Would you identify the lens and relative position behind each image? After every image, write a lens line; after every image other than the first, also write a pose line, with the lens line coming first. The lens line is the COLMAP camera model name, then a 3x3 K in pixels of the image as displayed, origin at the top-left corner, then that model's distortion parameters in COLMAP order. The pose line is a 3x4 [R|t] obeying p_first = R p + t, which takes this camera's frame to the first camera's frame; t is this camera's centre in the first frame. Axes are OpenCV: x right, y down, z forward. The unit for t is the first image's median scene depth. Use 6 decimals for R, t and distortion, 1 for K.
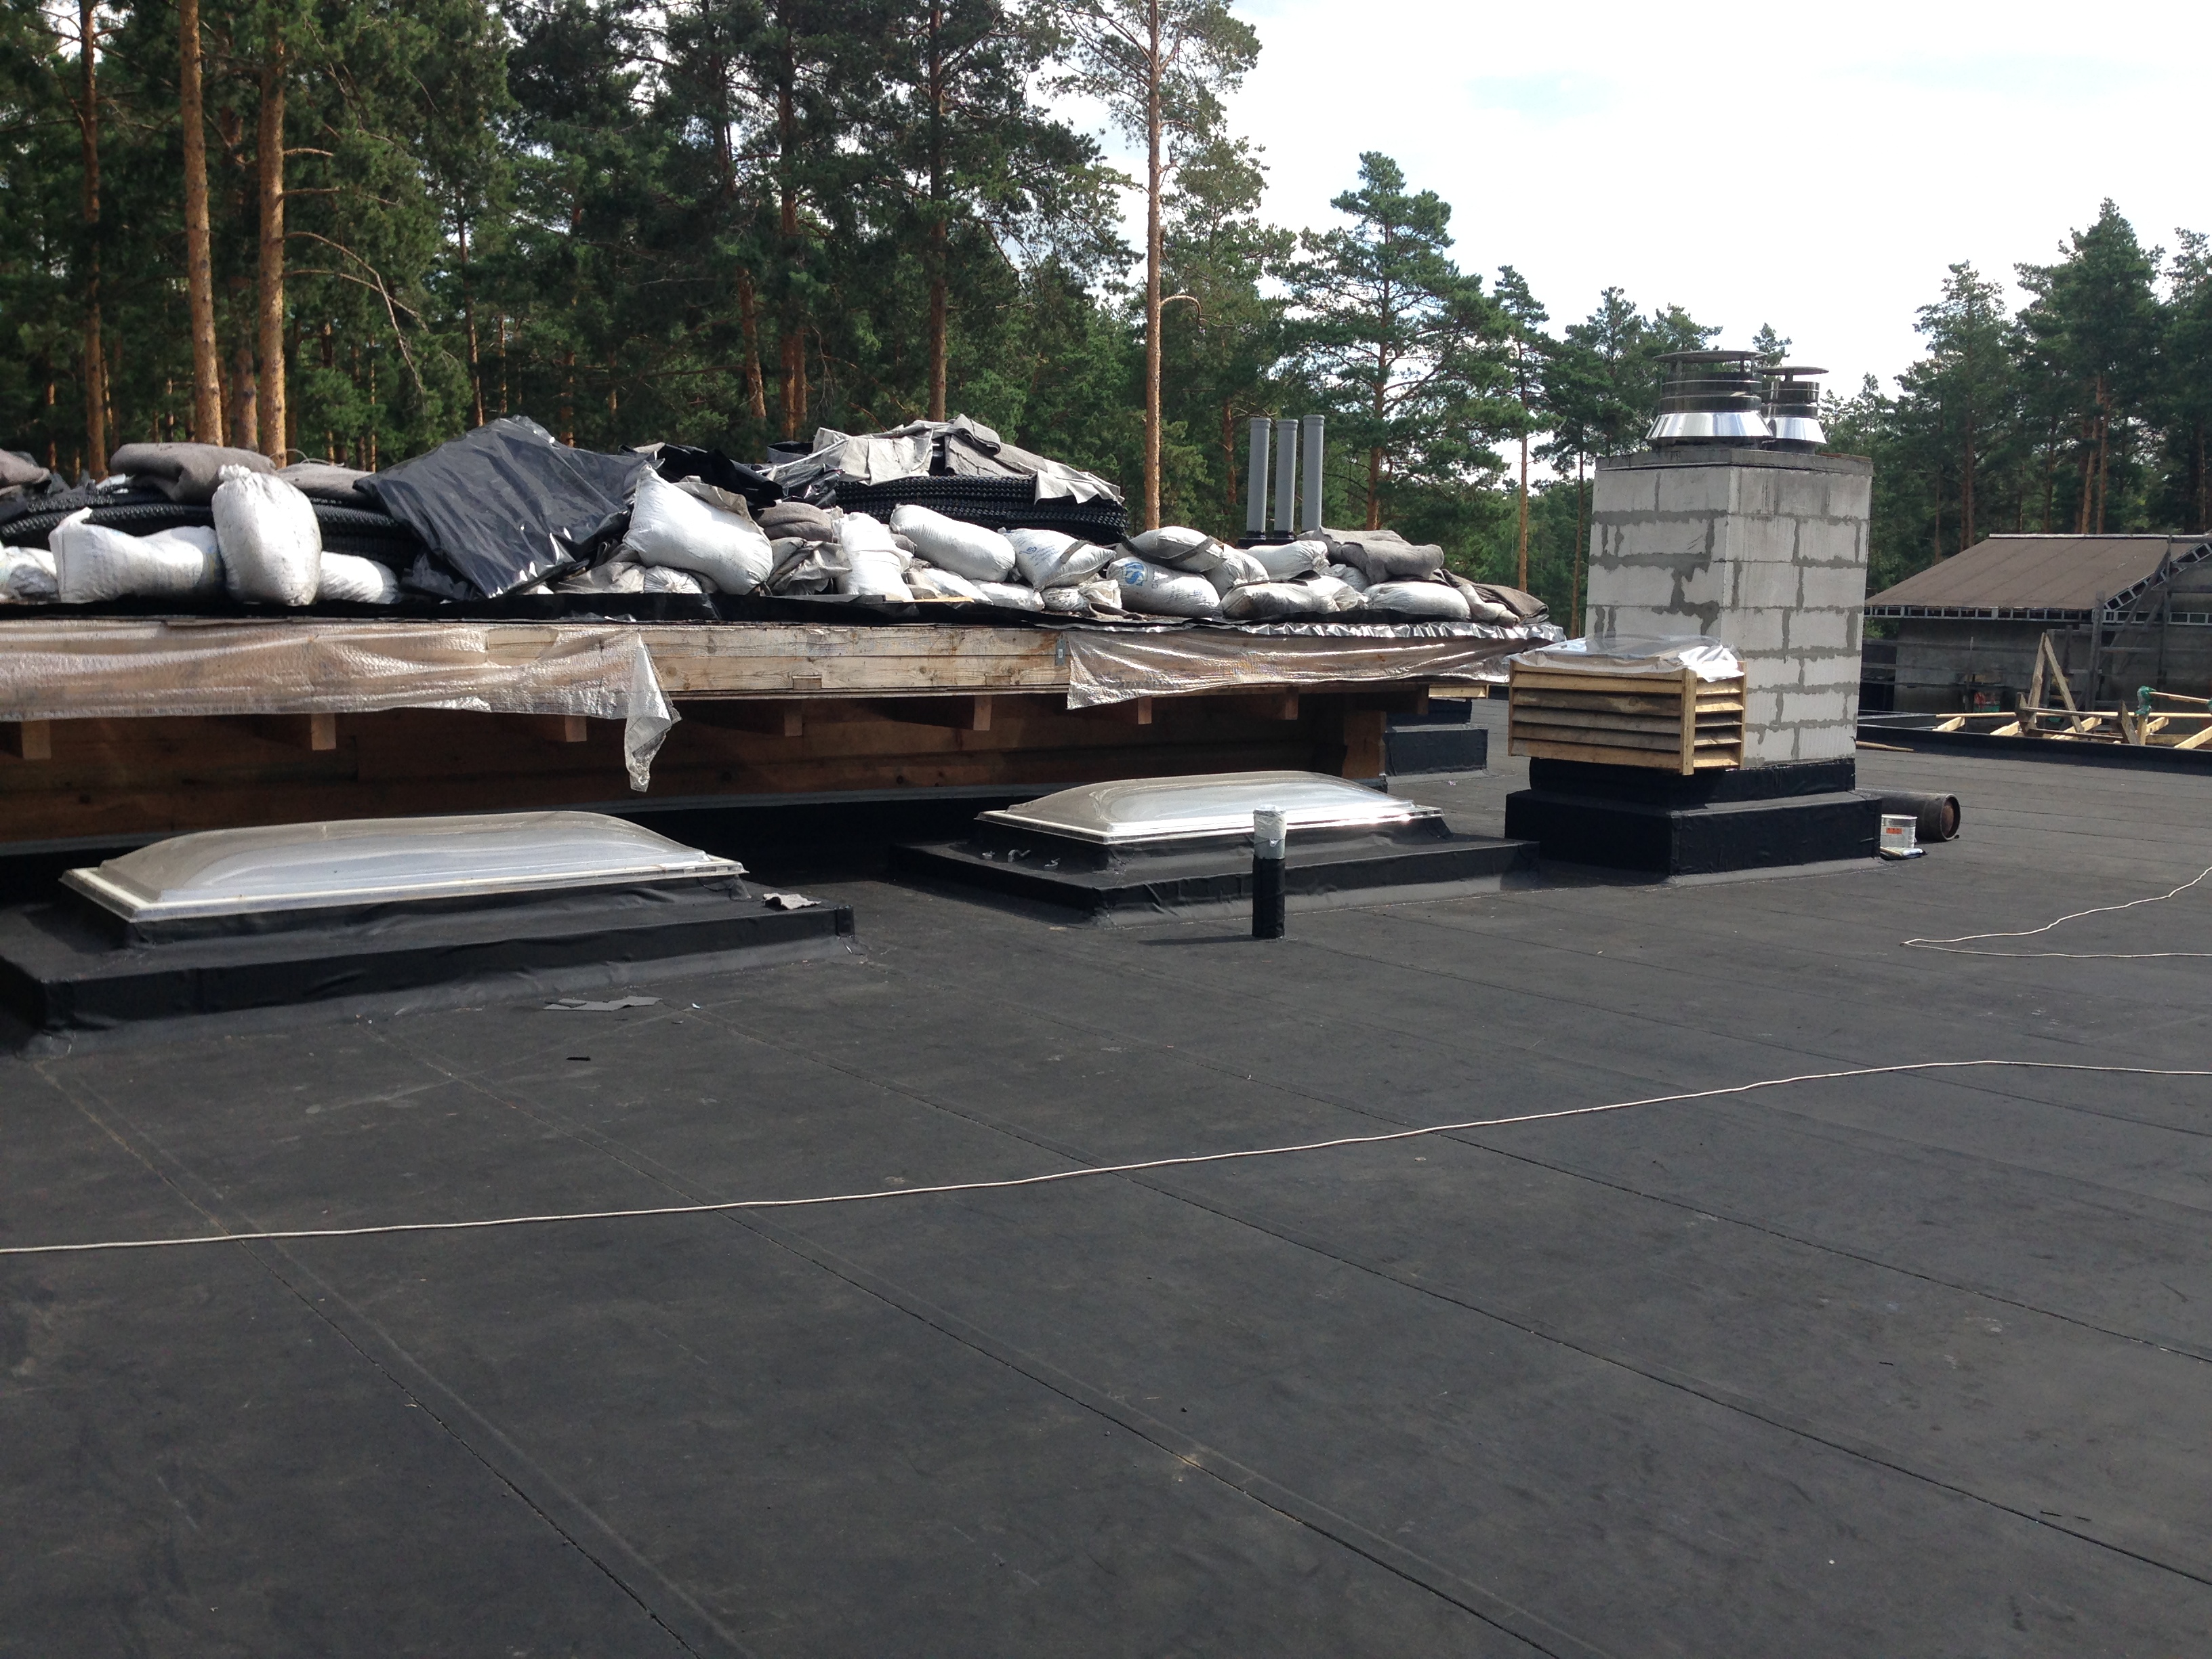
lens RADIAL K [[2034.5, 0, 1120.7], [0, 2034.5, 824.1], [0, 0, 1]] dist [0.046102, 0.000000]
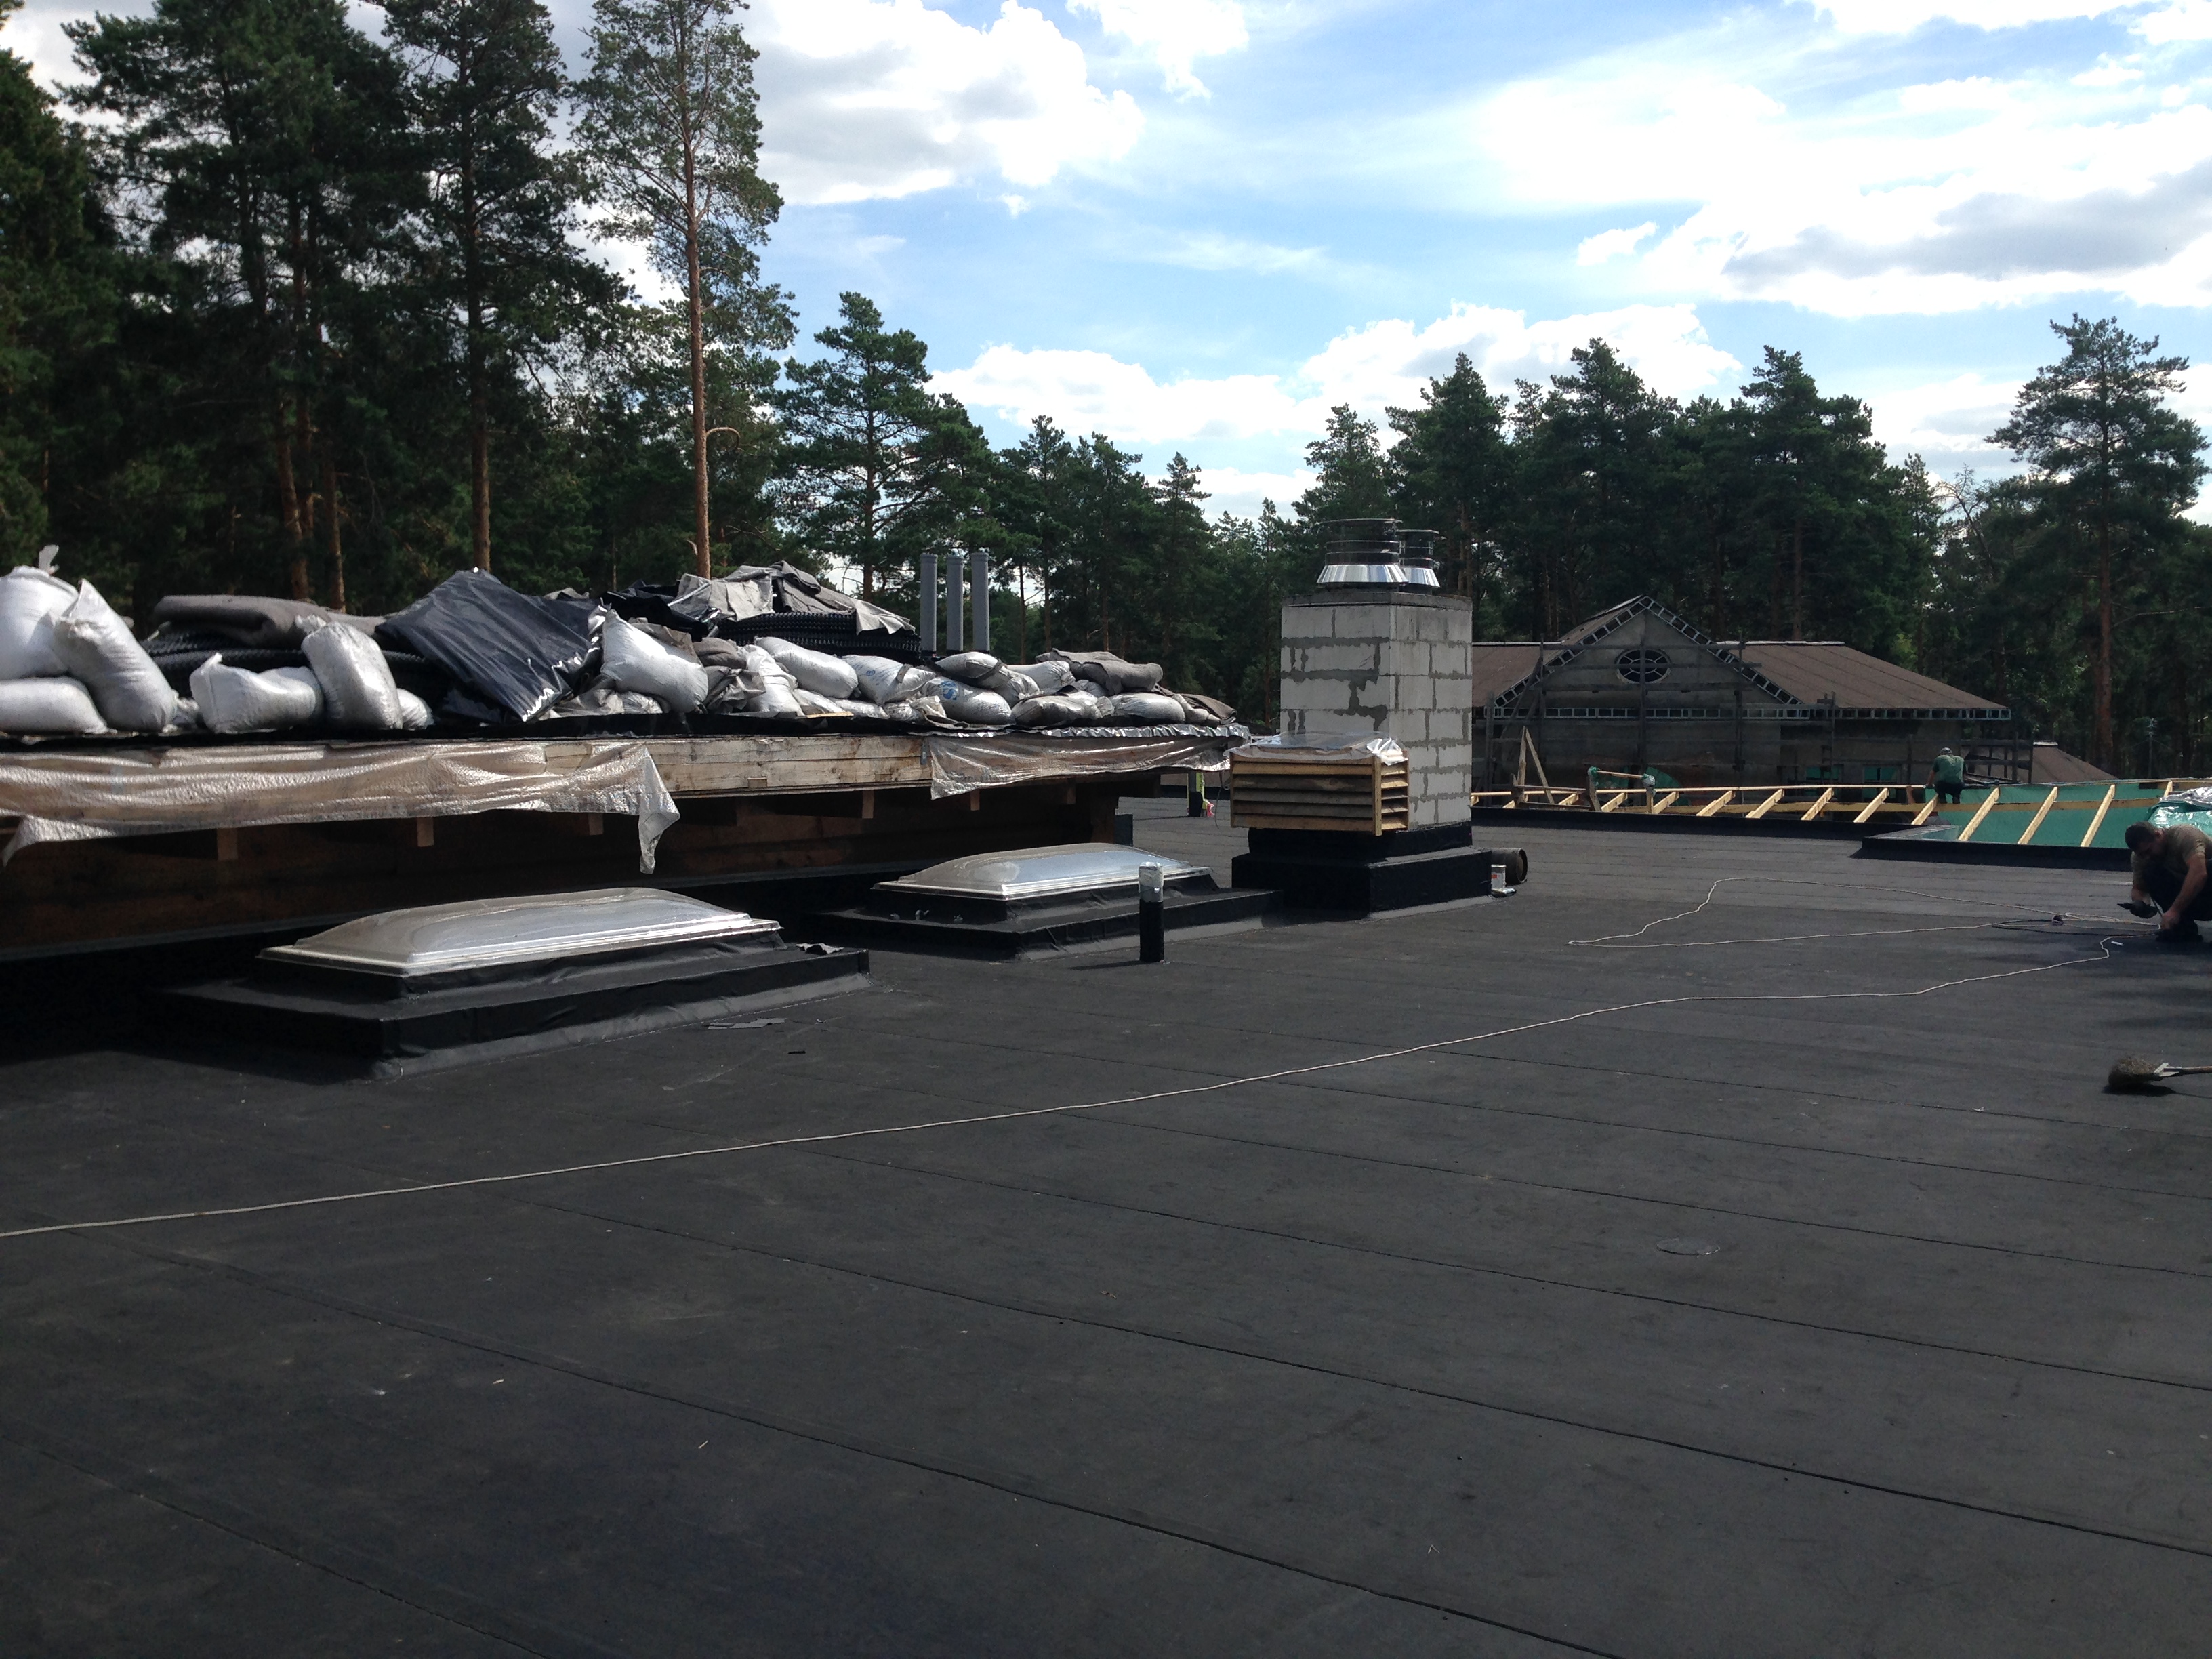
lens RADIAL K [[2034.5, 0, 1131.1], [0, 2034.5, 766.5], [0, 0, 1]] dist [0.046102, 0.000000]
pose [[0.958308, -0.025973, 0.284554, -0.236755], [0.048607, 0.996163, -0.072772, 0.018518], [-0.281572, 0.083570, 0.955894, -0.209036]]
